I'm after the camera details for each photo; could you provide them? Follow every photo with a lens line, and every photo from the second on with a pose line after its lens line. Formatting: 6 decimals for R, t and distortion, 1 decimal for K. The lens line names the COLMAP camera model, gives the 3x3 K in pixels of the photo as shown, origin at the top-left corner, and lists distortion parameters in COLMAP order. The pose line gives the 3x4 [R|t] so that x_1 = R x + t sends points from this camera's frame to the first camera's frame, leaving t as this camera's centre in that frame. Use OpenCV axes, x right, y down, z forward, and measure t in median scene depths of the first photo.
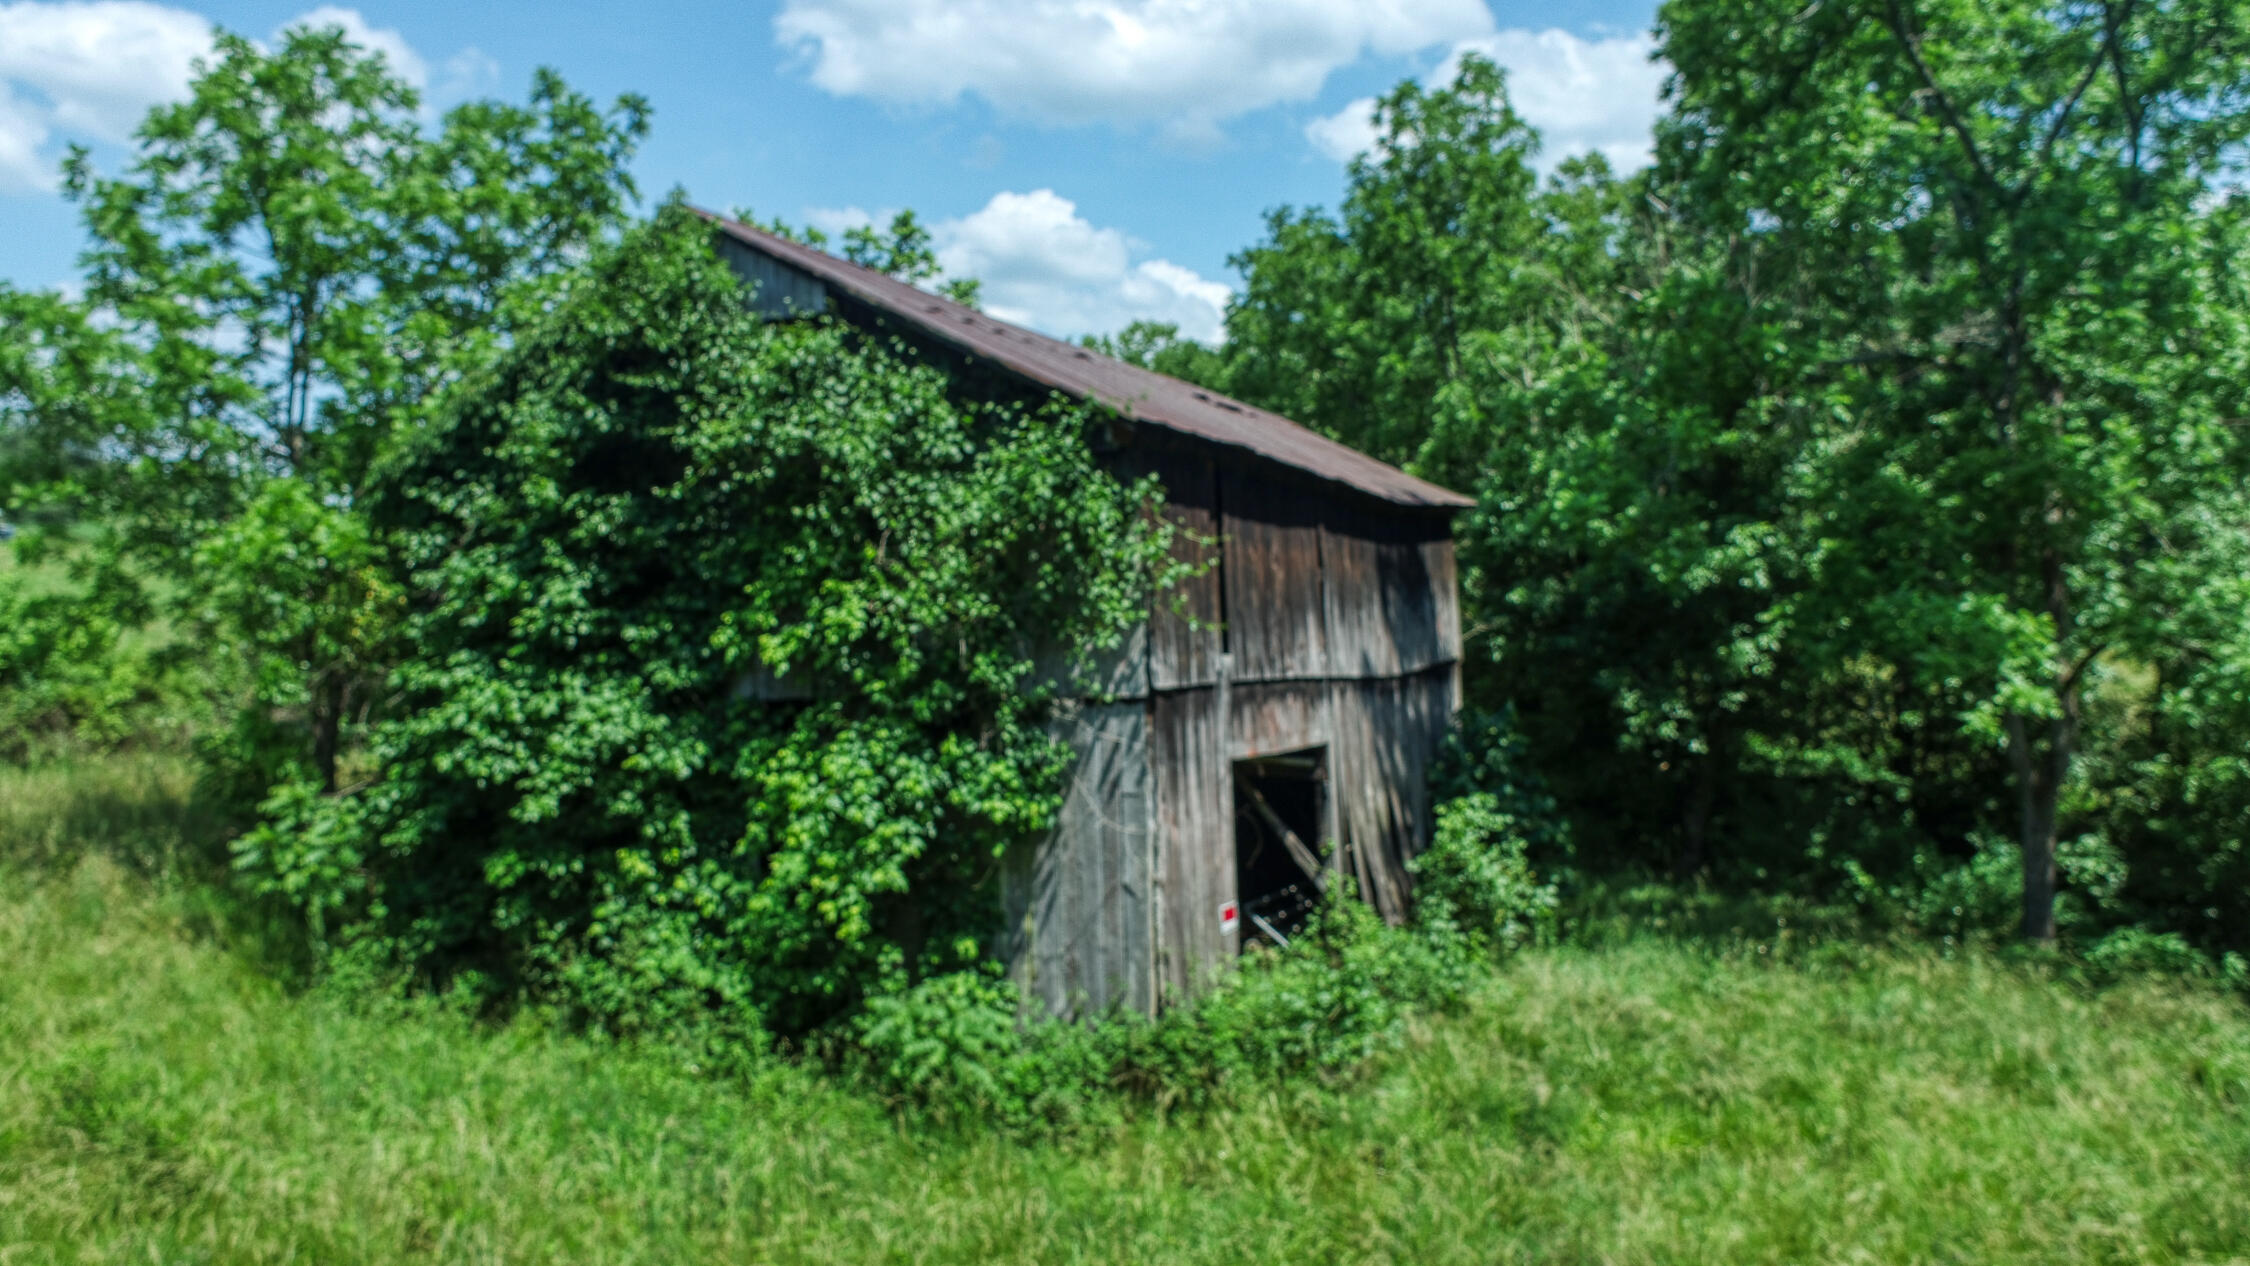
lens RADIAL K [[1523.7, 0, 1132.5], [0, 1523.7, 645.0], [0, 0, 1]] dist [-0.012644, 0.006208]
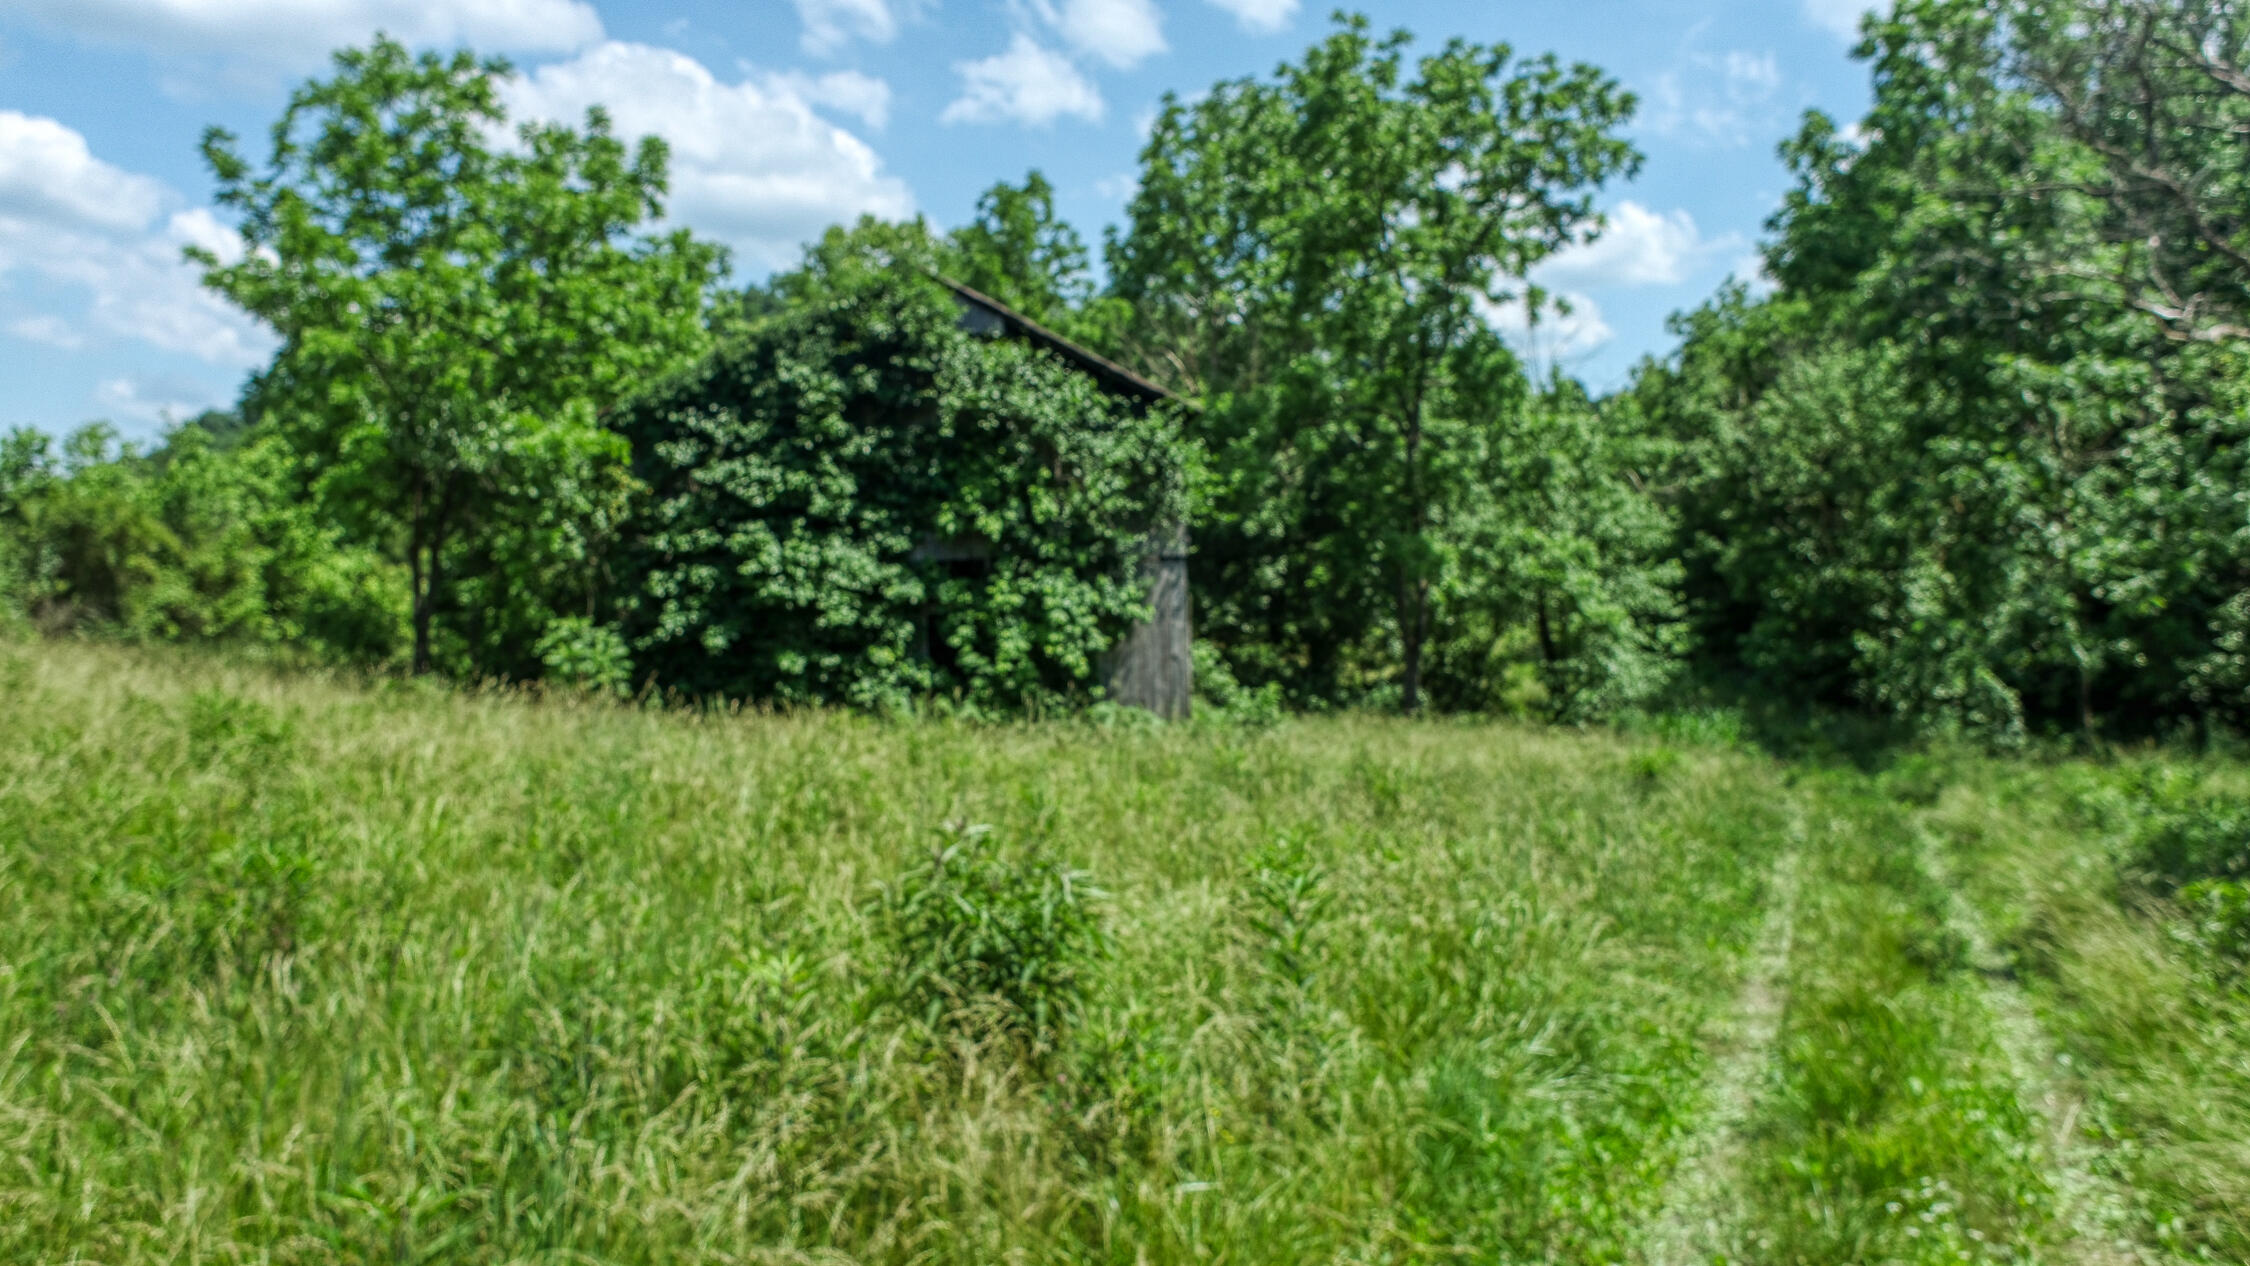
lens RADIAL K [[1523.7, 0, 1121.9], [0, 1523.7, 632.4], [0, 0, 1]] dist [-0.012644, 0.006208]
pose [[0.830855, 0.006256, 0.556454, -0.939175], [0.005159, 0.999807, -0.018943, 0.139099], [-0.556465, 0.018610, 0.830663, -0.464050]]
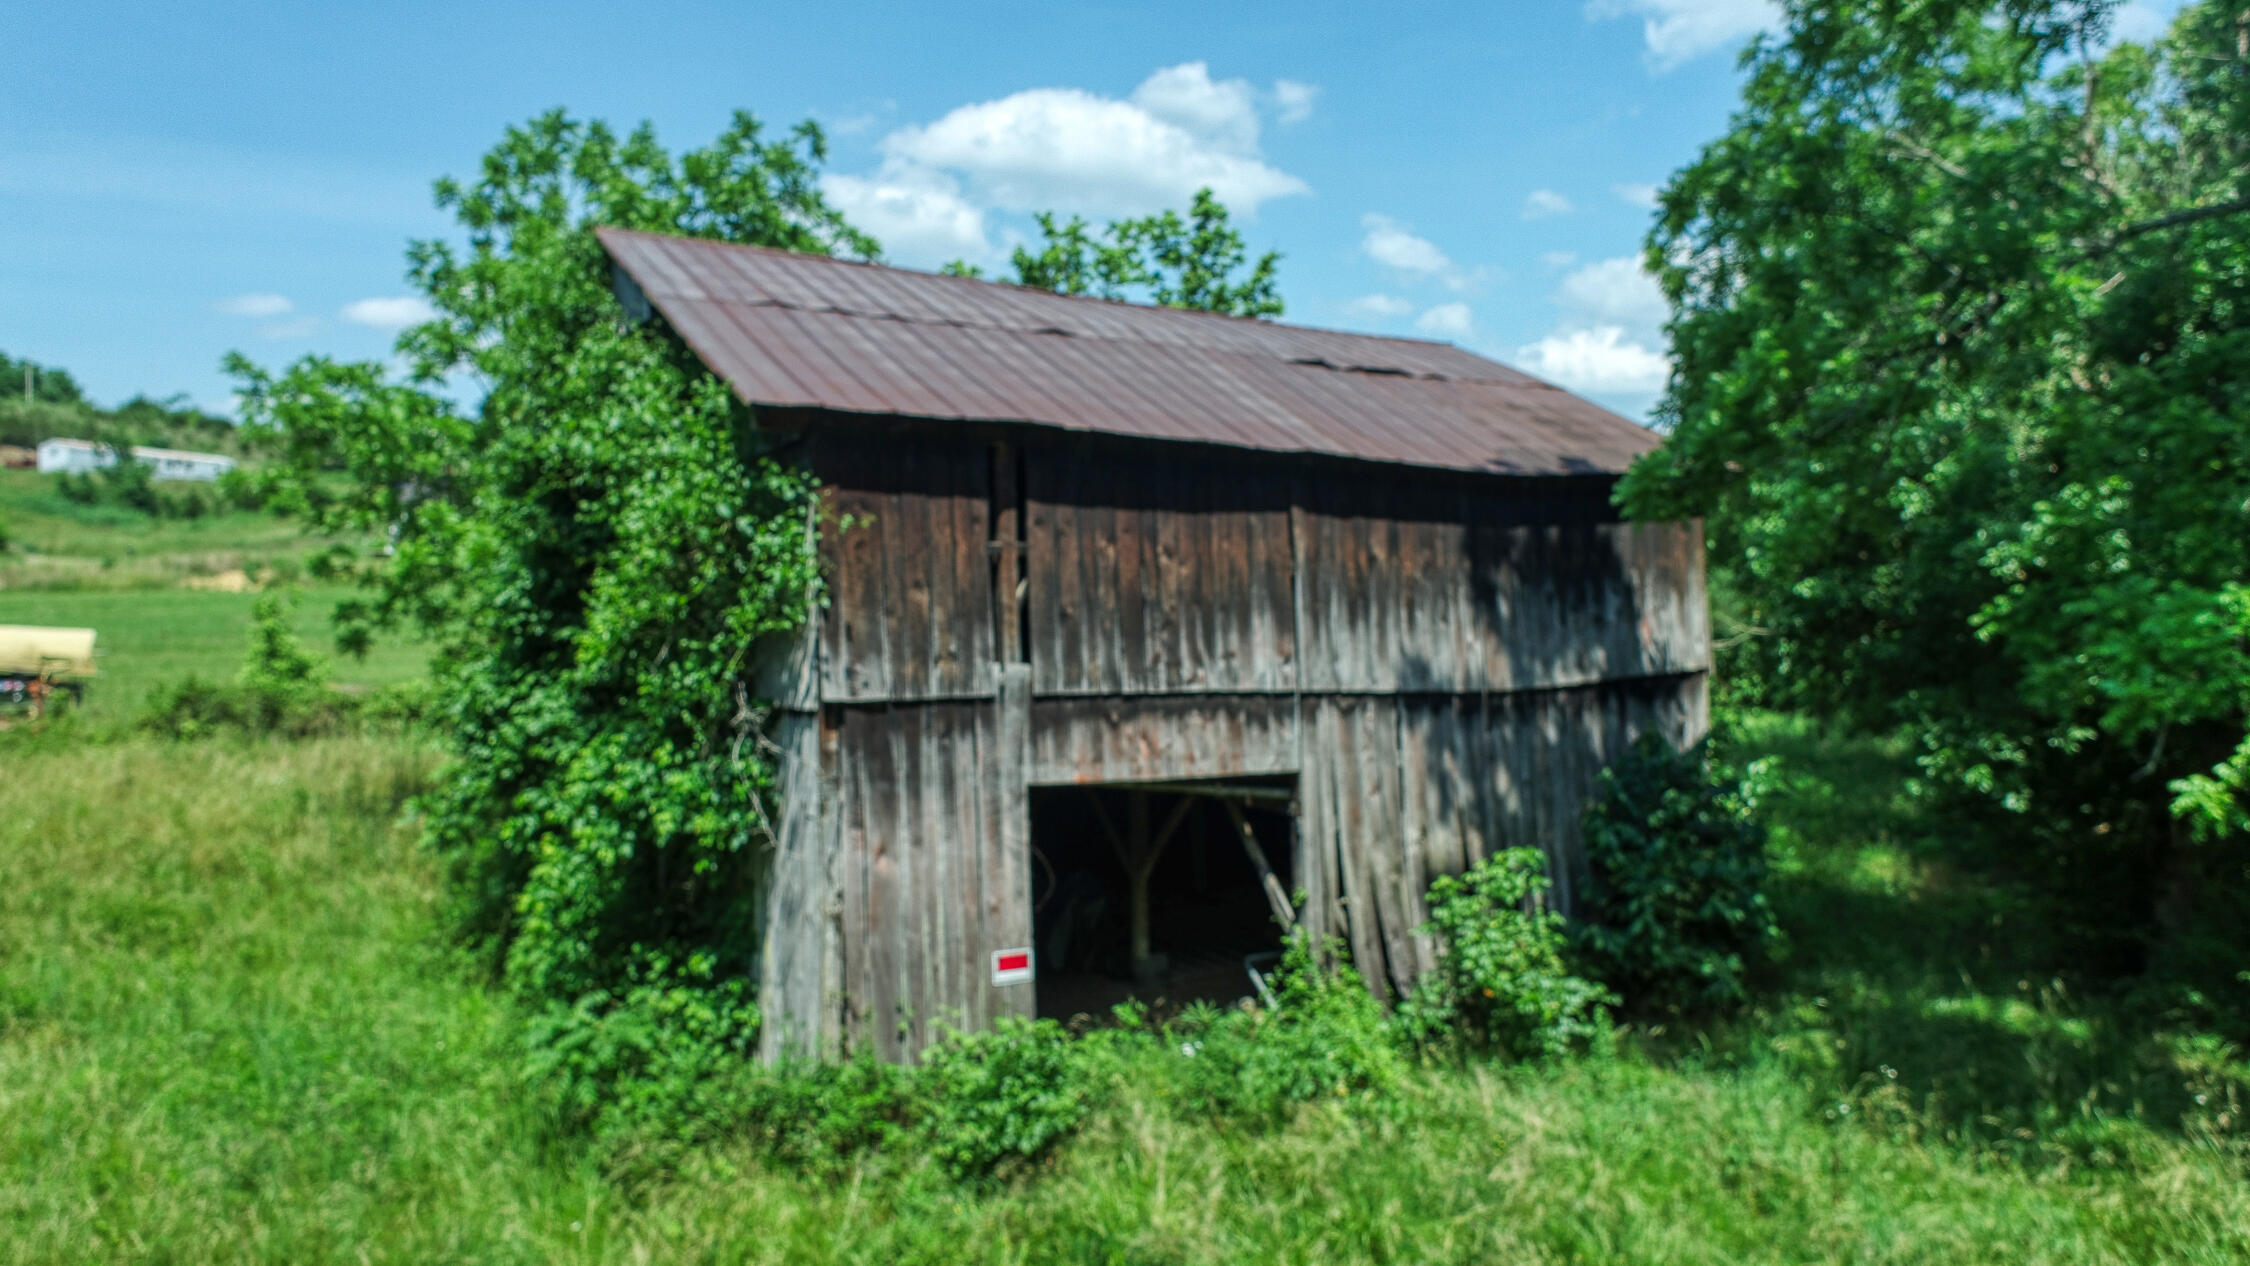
lens RADIAL K [[1523.7, 0, 1125.5], [0, 1523.7, 620.8], [0, 0, 1]] dist [-0.012644, 0.006208]
pose [[0.854987, 0.004165, -0.518632, 0.533950], [-0.008195, 0.999951, -0.005481, -0.013094], [0.518584, 0.008936, 0.854980, 0.273076]]
